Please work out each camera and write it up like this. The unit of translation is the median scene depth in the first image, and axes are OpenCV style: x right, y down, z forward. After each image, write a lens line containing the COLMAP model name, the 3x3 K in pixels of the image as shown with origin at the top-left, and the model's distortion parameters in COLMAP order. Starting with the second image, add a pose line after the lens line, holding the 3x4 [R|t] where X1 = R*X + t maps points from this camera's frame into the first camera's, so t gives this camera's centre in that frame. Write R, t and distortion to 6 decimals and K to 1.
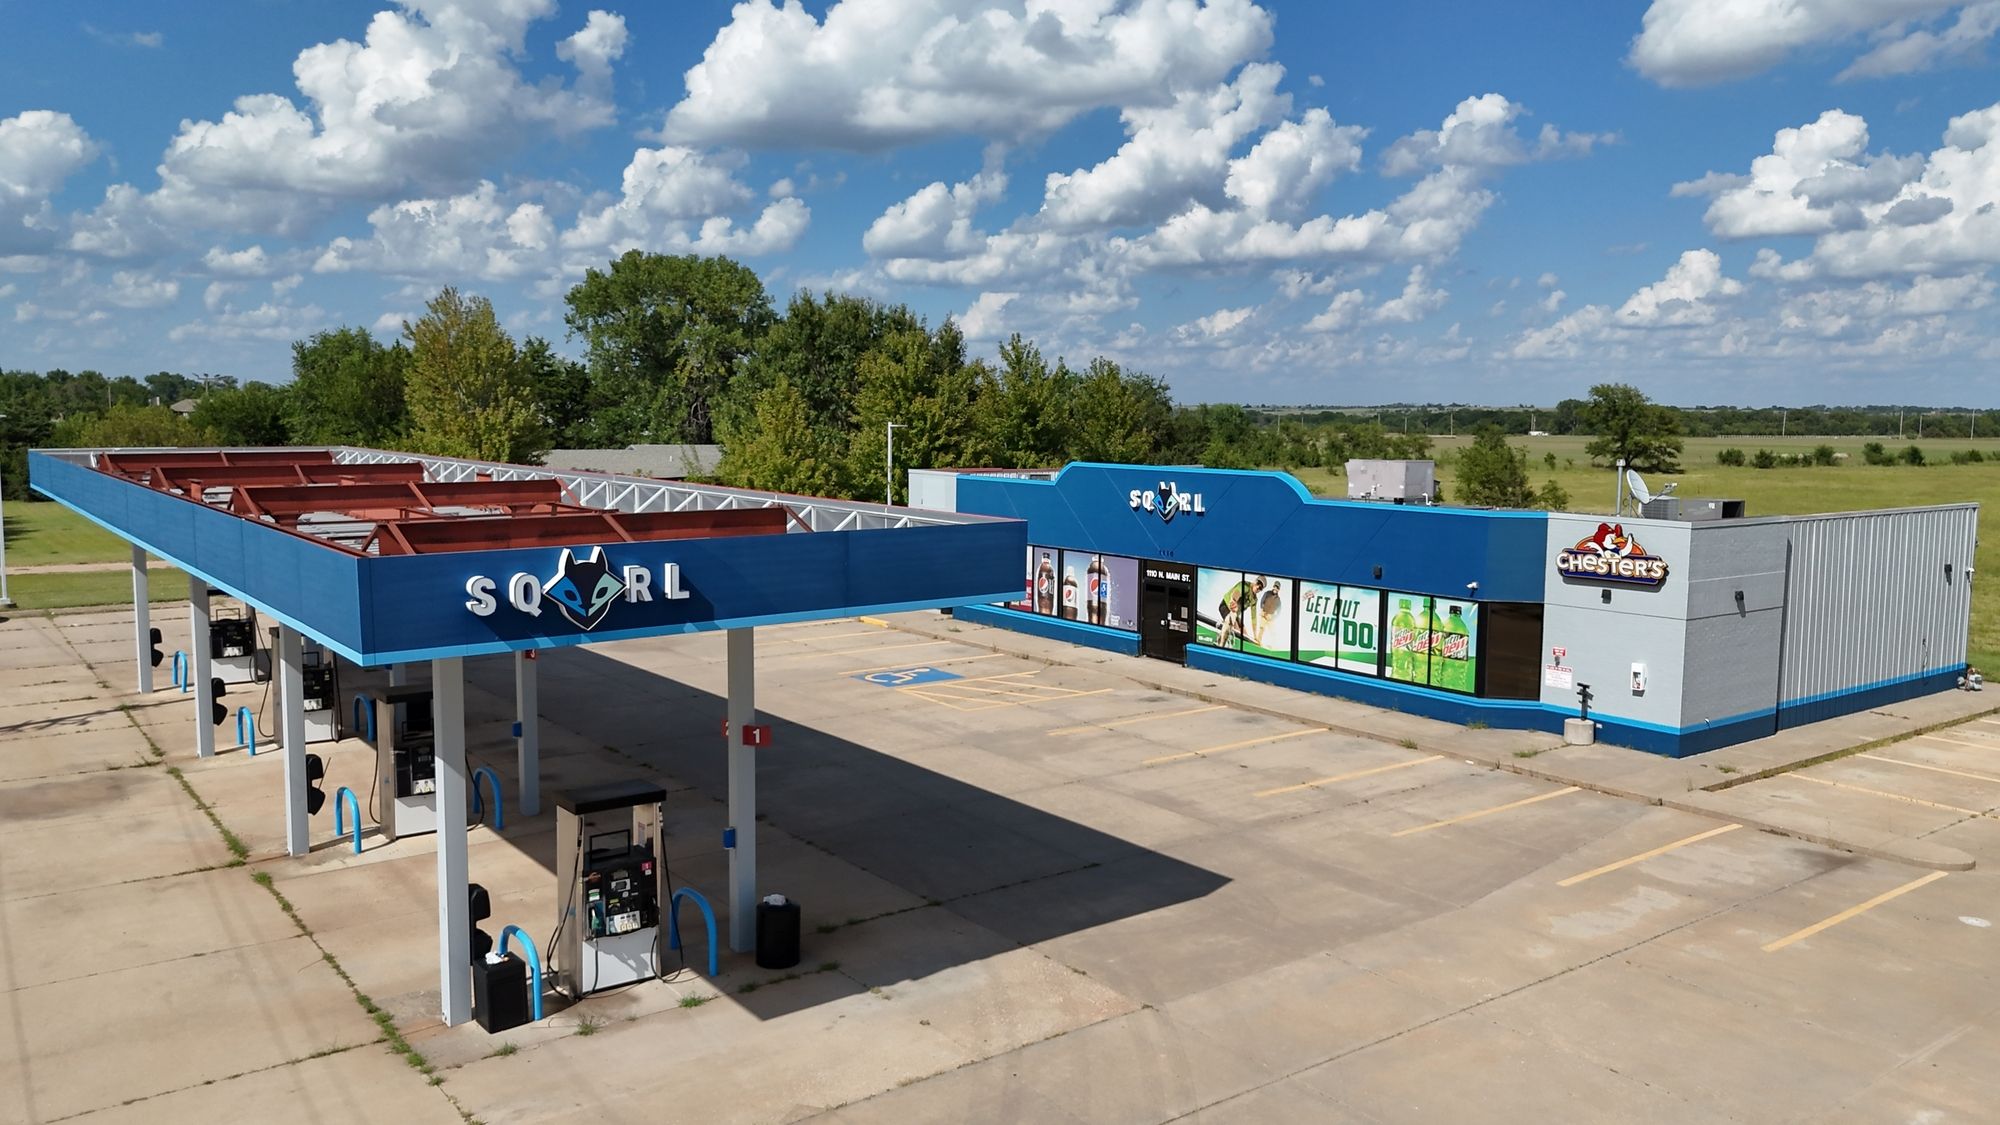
lens RADIAL K [[1480.5, 0, 1001.6], [0, 1480.5, 566.8], [0, 0, 1]] dist [0.079360, -0.087543]
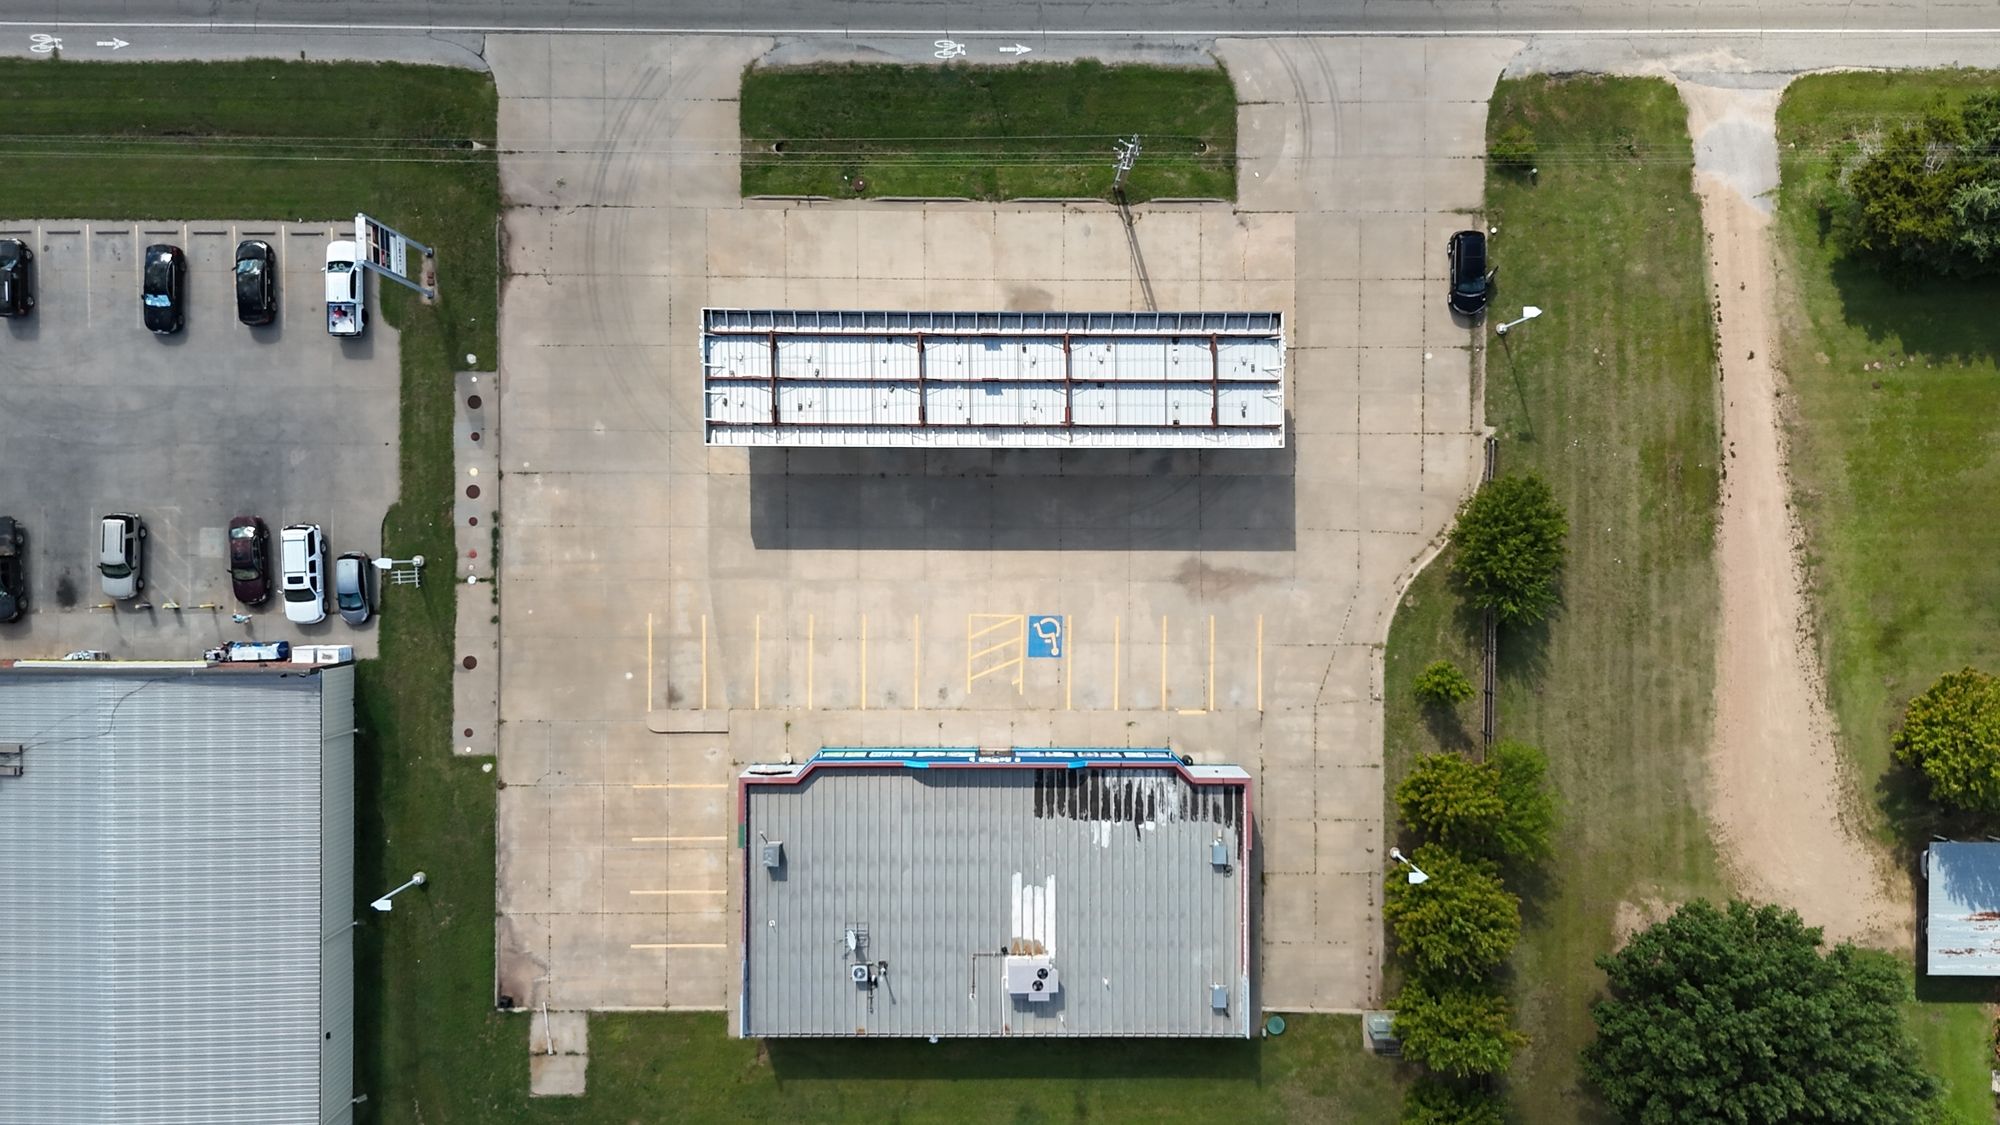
lens RADIAL K [[1480.5, 0, 997.0], [0, 1480.5, 551.4], [0, 0, 1]] dist [0.079360, -0.087543]
pose [[-0.604544, 0.796511, -0.009811, -0.111793], [-0.099880, -0.063578, 0.992966, -2.344133], [0.790285, 0.601272, 0.117991, 0.677662]]
